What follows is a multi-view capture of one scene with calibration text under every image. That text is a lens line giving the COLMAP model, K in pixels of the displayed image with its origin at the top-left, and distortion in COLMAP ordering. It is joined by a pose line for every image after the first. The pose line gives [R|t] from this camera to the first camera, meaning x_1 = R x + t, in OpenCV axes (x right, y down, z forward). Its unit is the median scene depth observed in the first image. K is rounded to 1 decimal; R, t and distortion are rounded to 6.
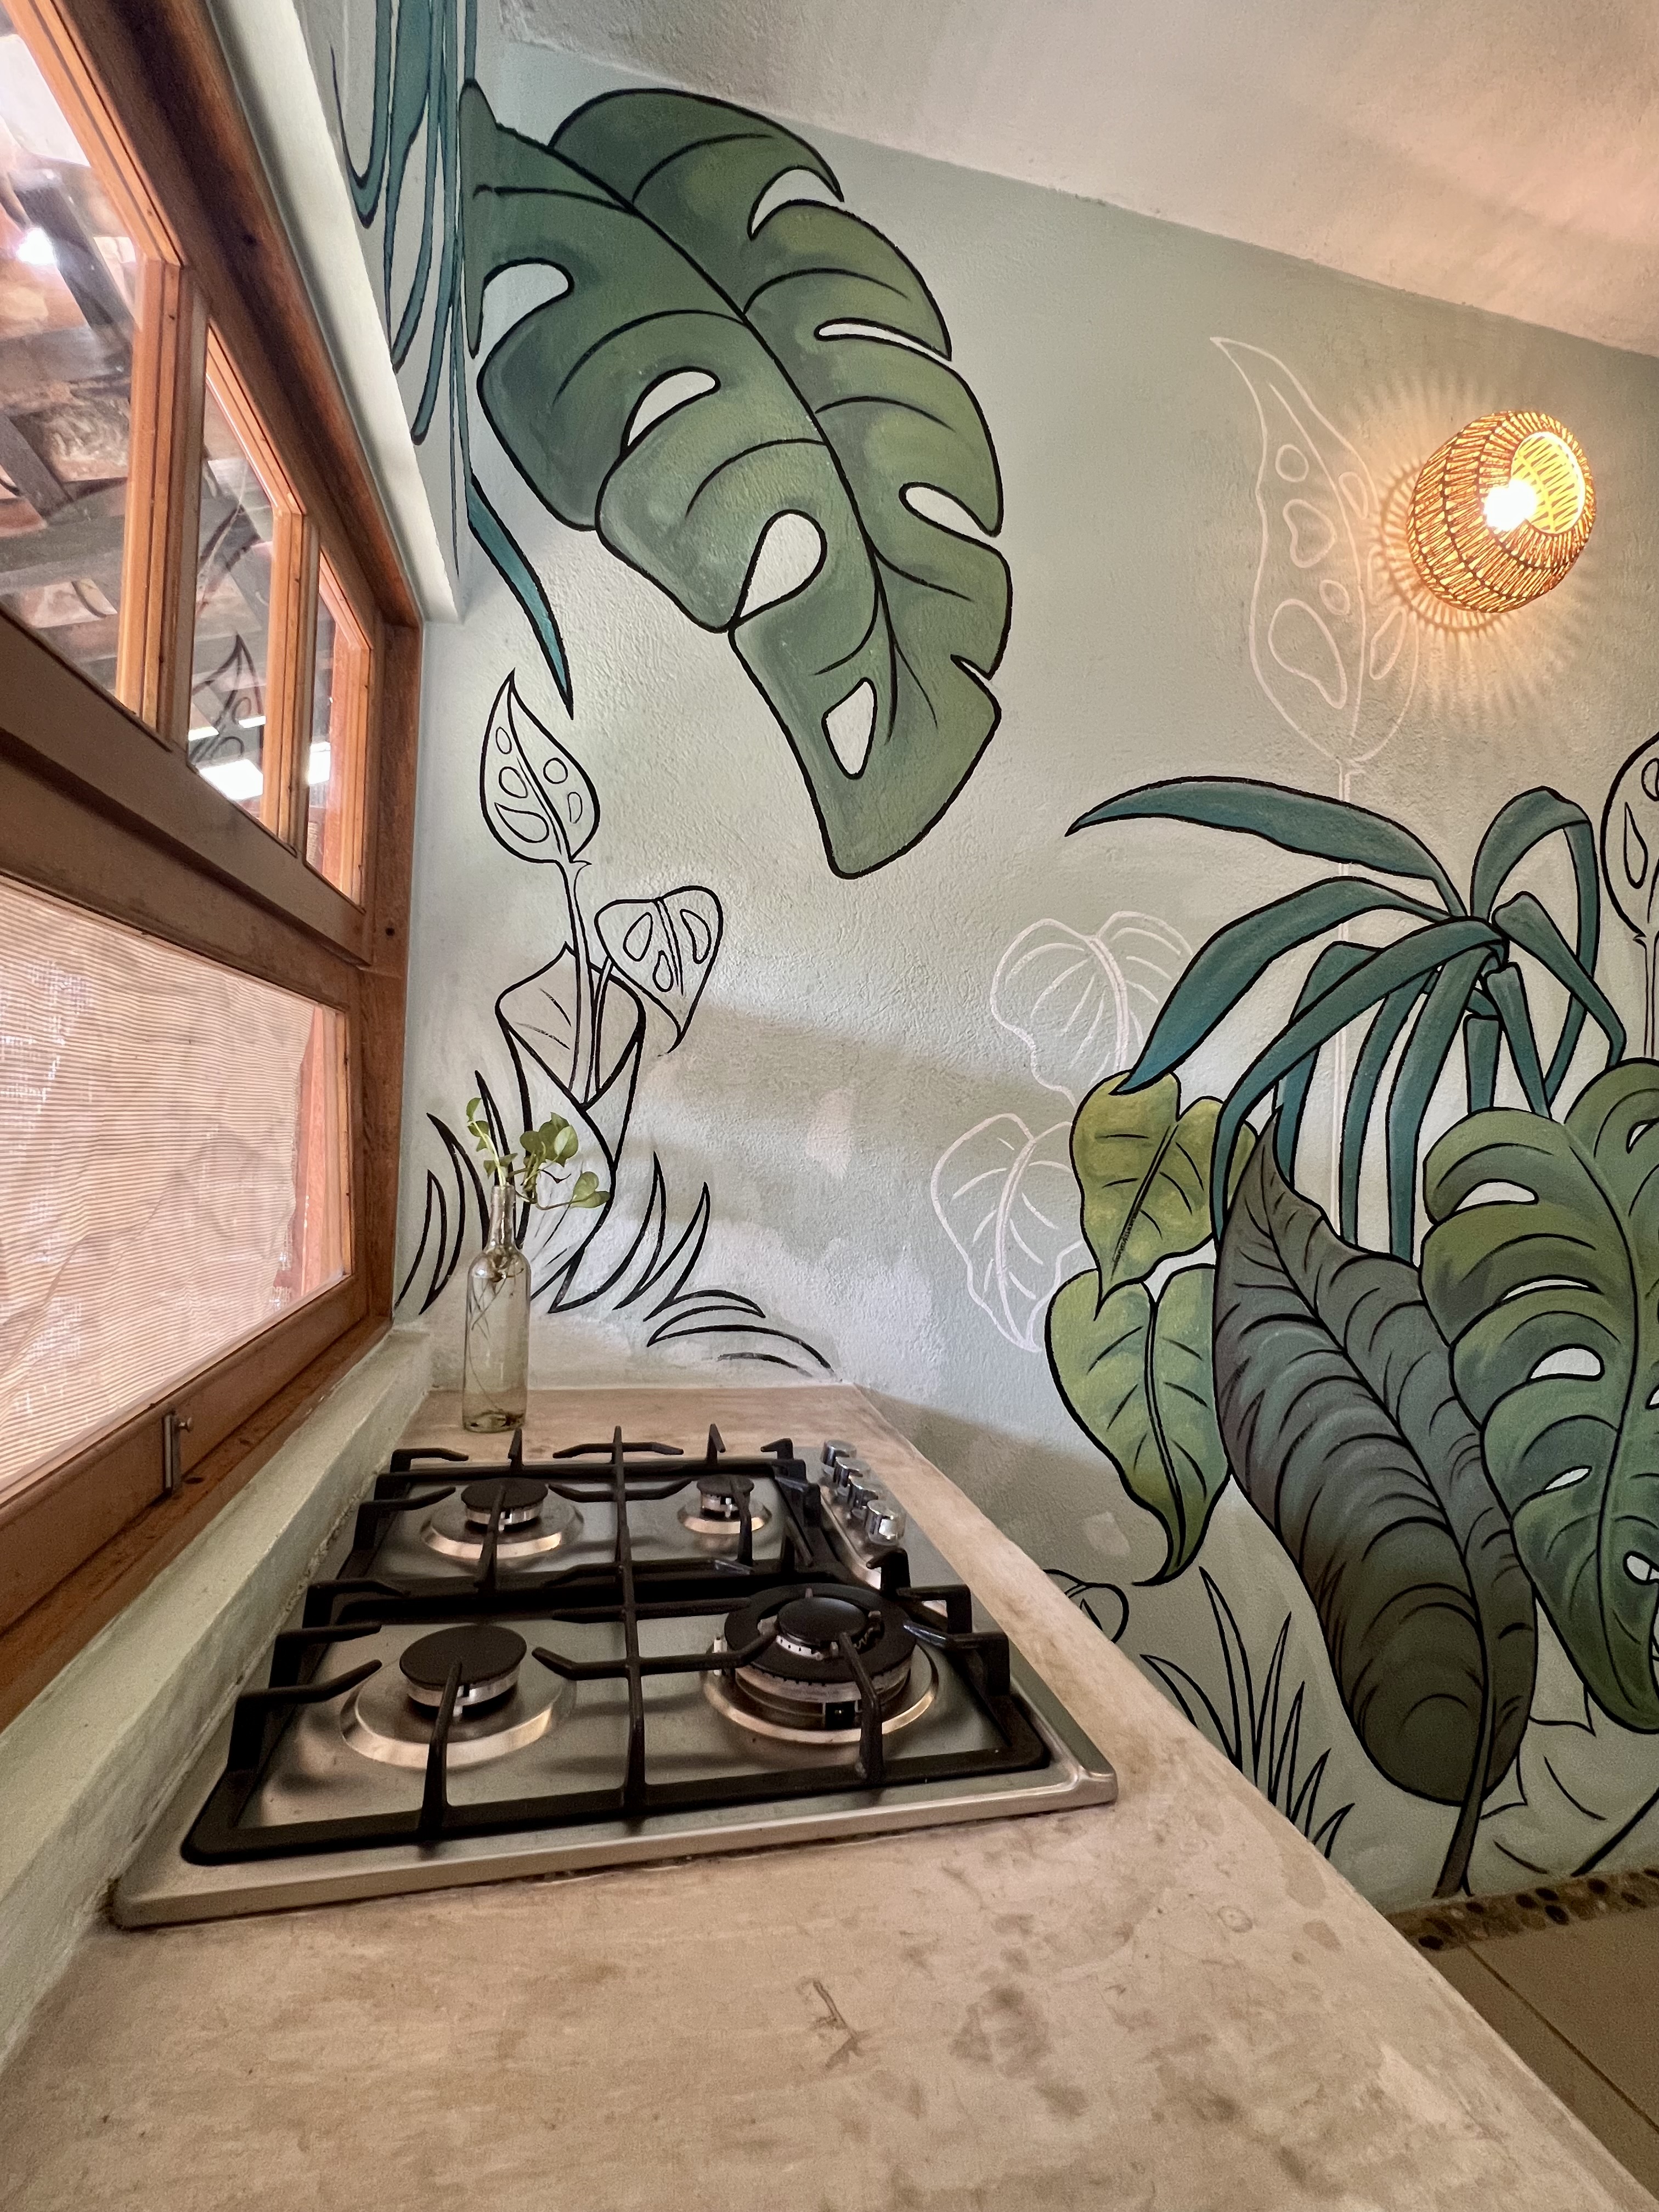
lens RADIAL K [[978.4, 0, 834.3], [0, 978.4, 1100.0], [0, 0, 1]] dist [-0.005448, 0.001443]
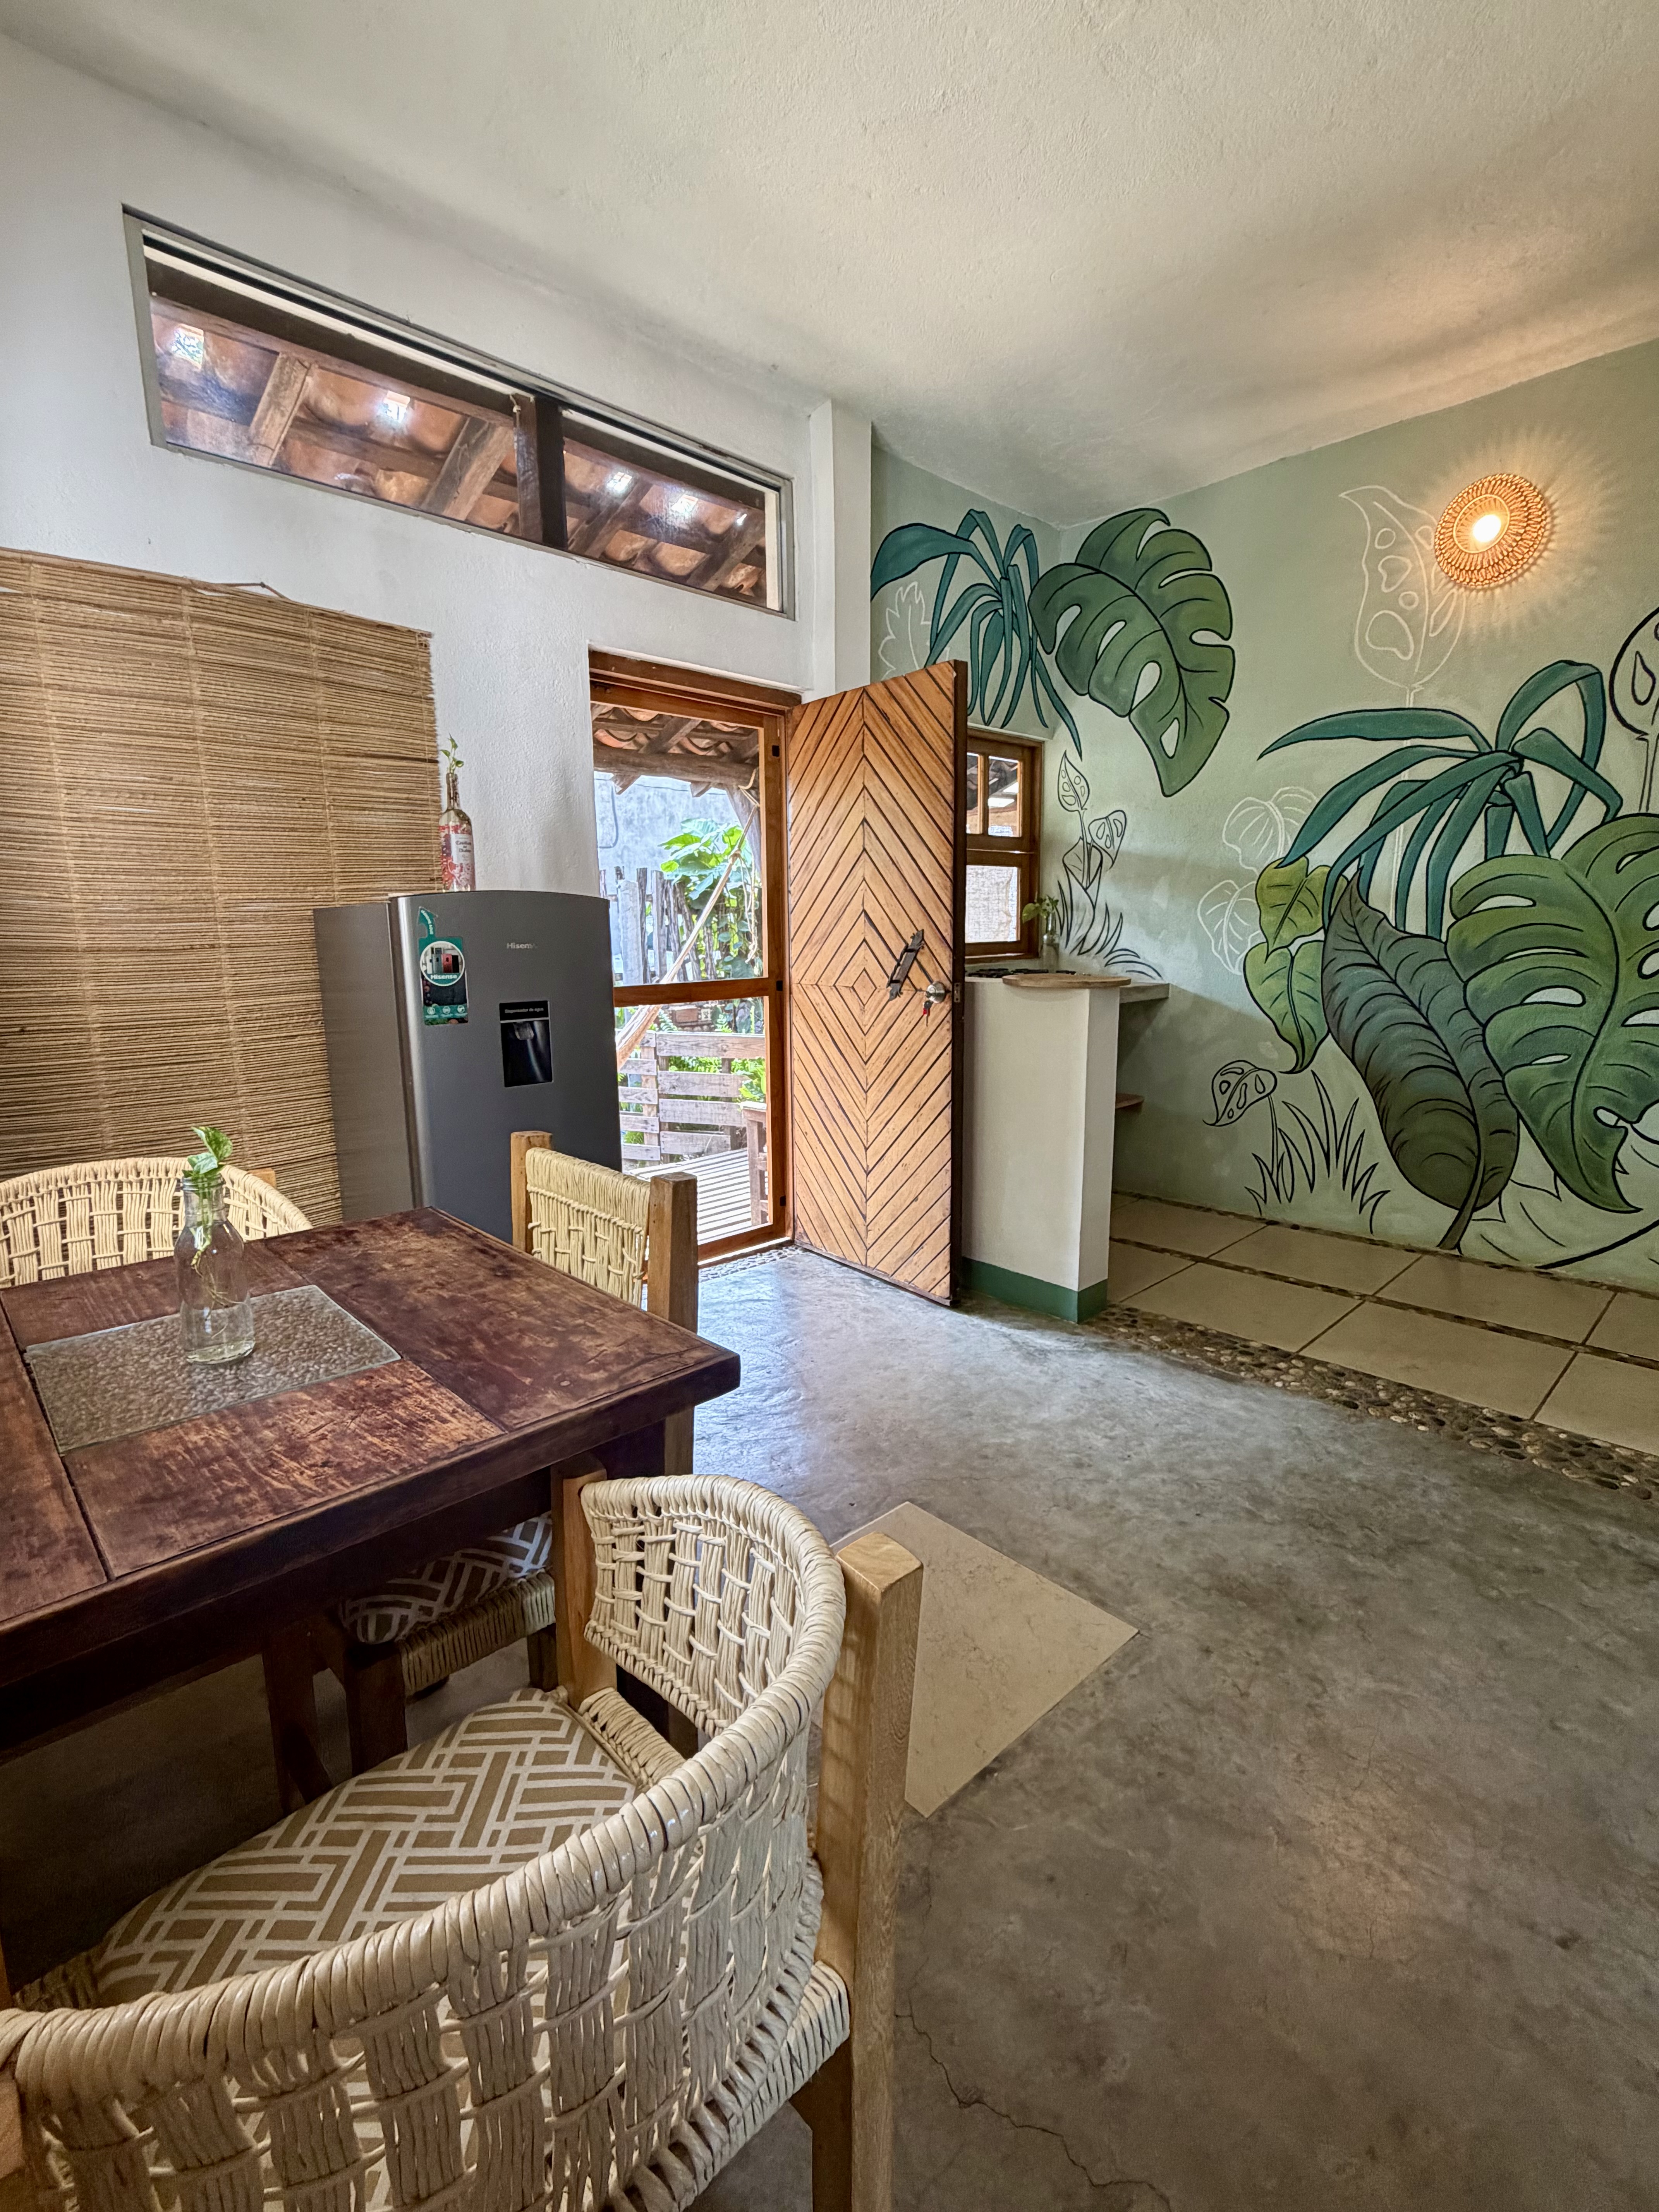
lens RADIAL K [[1016.8, 0, 830.6], [0, 1016.8, 1104.3], [0, 0, 1]] dist [0.001221, 0.000308]
pose [[0.518268, 0.107306, -0.848459, 1.928884], [0.052537, 0.986229, 0.156821, 0.118191], [0.853603, -0.125851, 0.505494, -1.281920]]
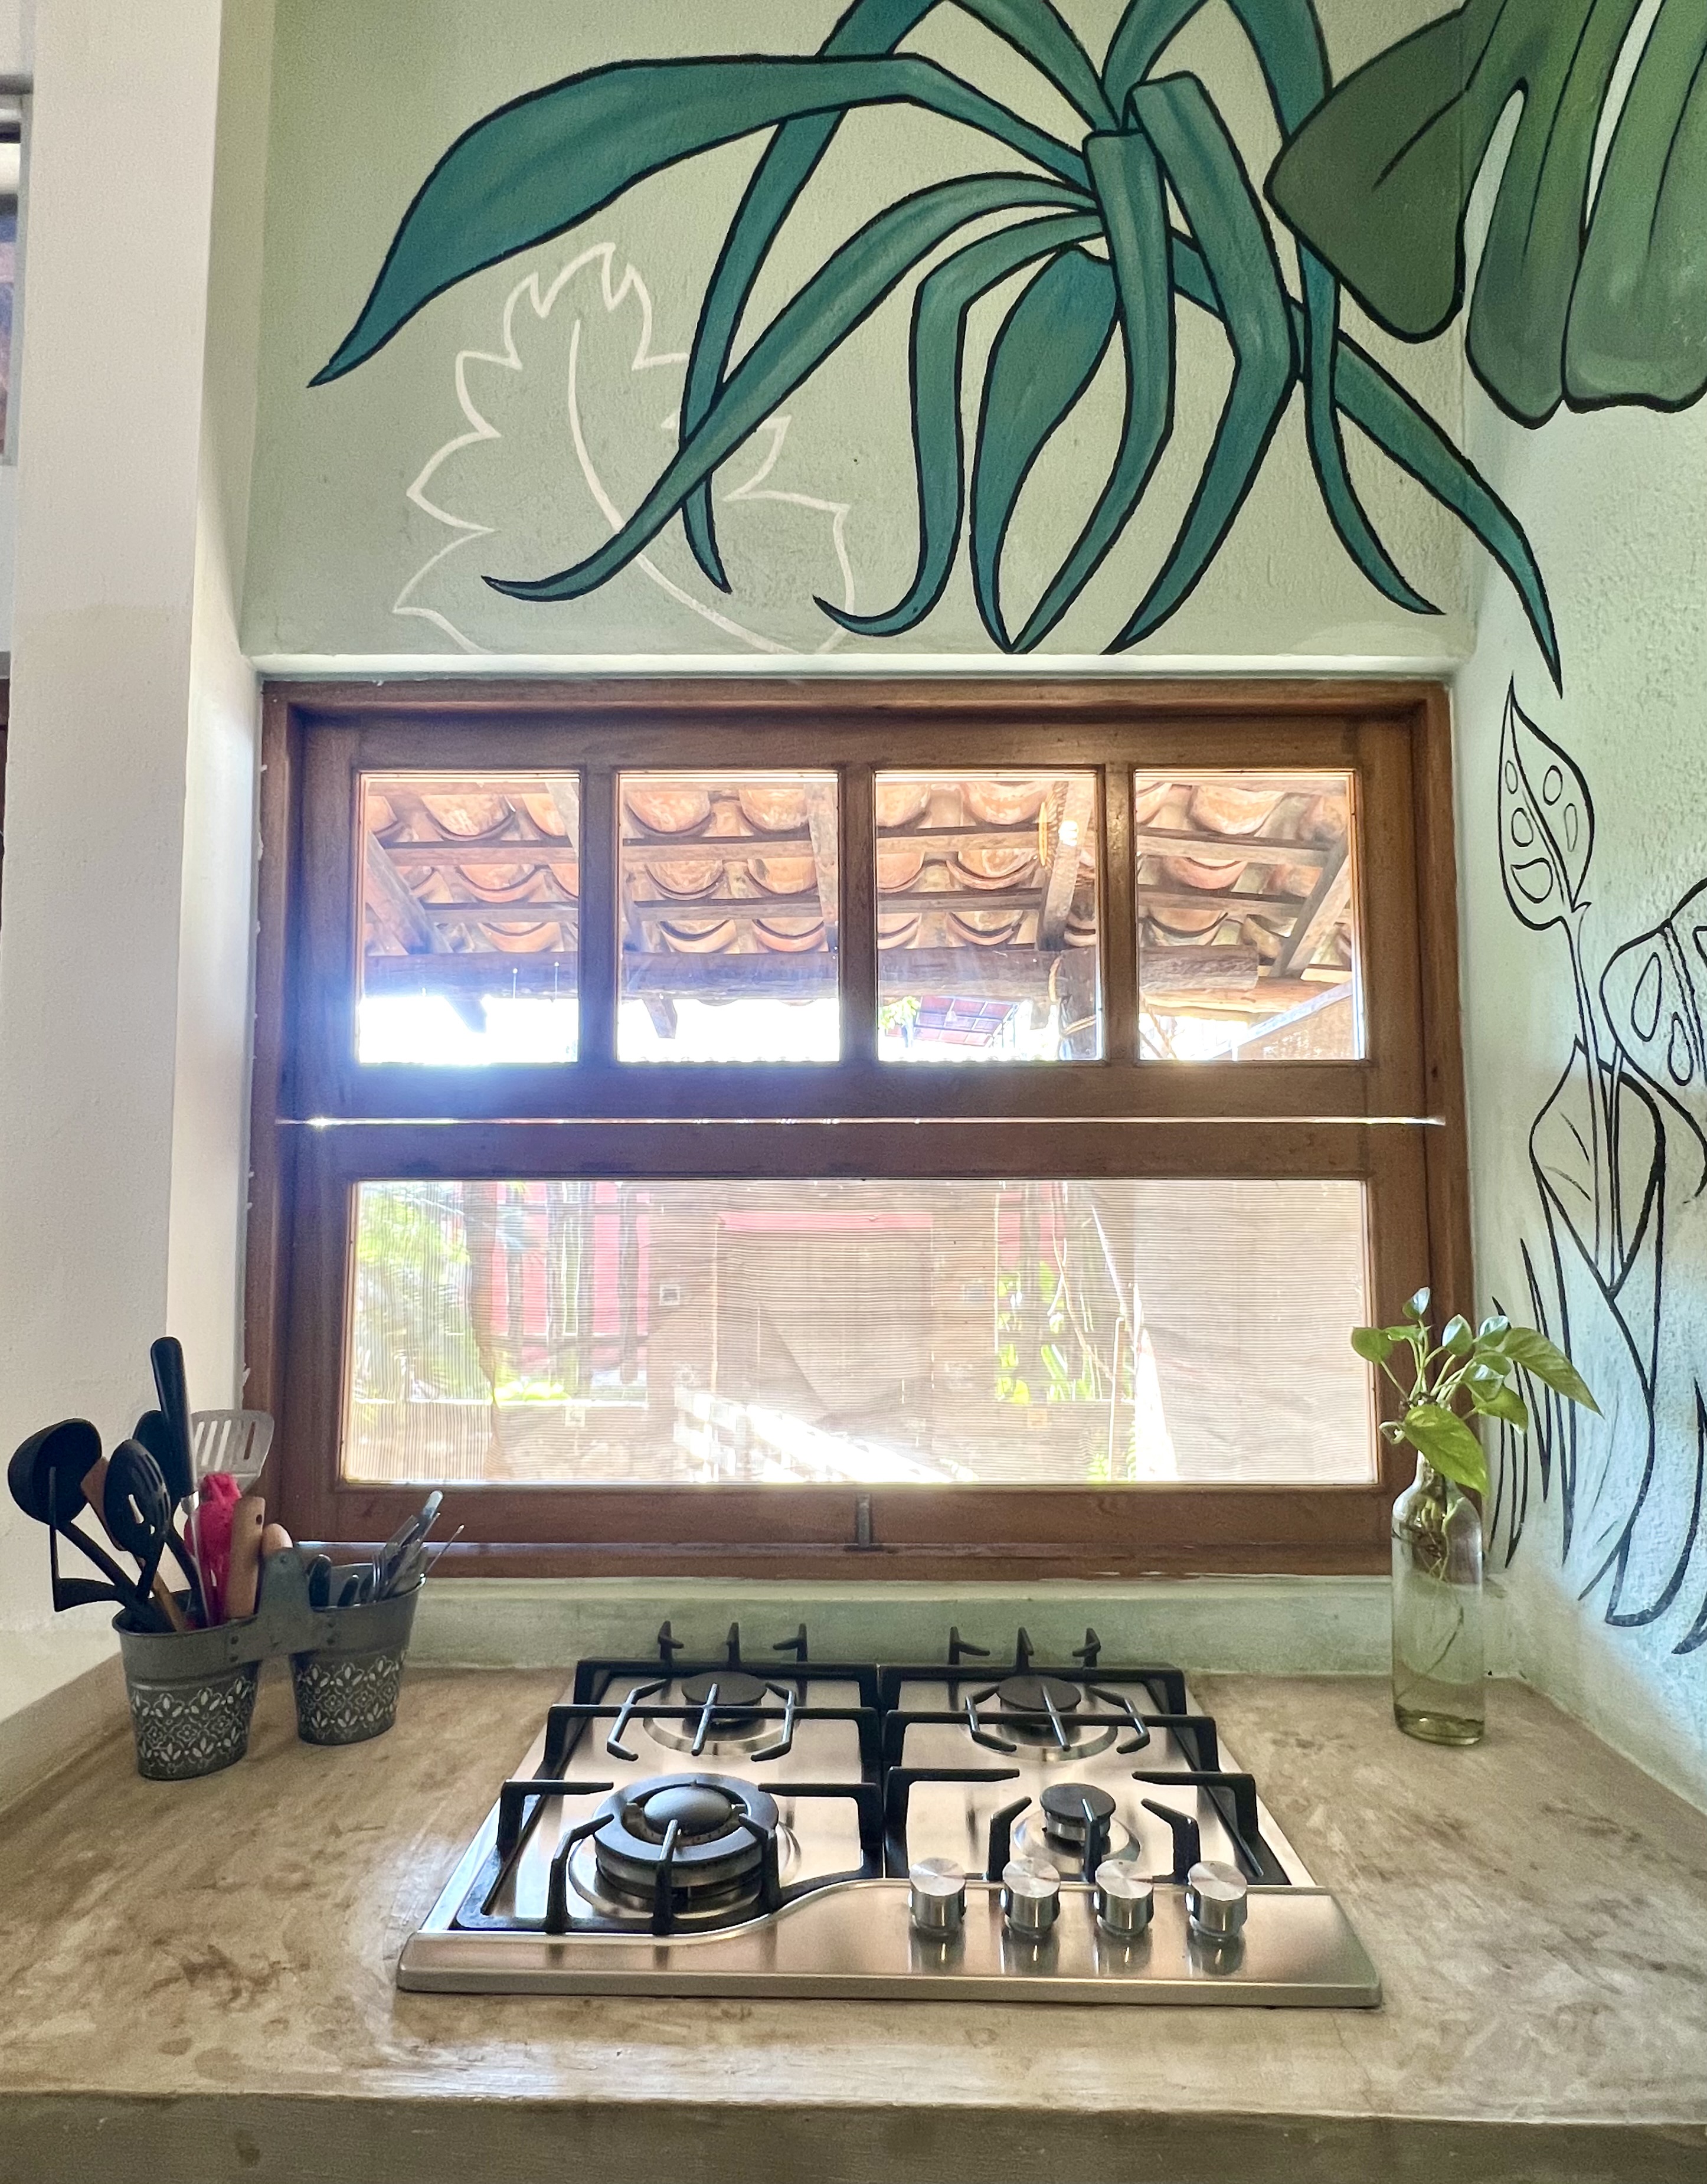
lens RADIAL K [[1227.3, 0, 860.6], [0, 1227.3, 1131.1], [0, 0, 1]] dist [0.000789, -0.001028]
pose [[-0.230255, -0.103924, -0.967565, 0.542488], [0.014589, 0.993801, -0.110214, -0.014130], [0.973021, -0.039493, -0.227311, 0.639667]]
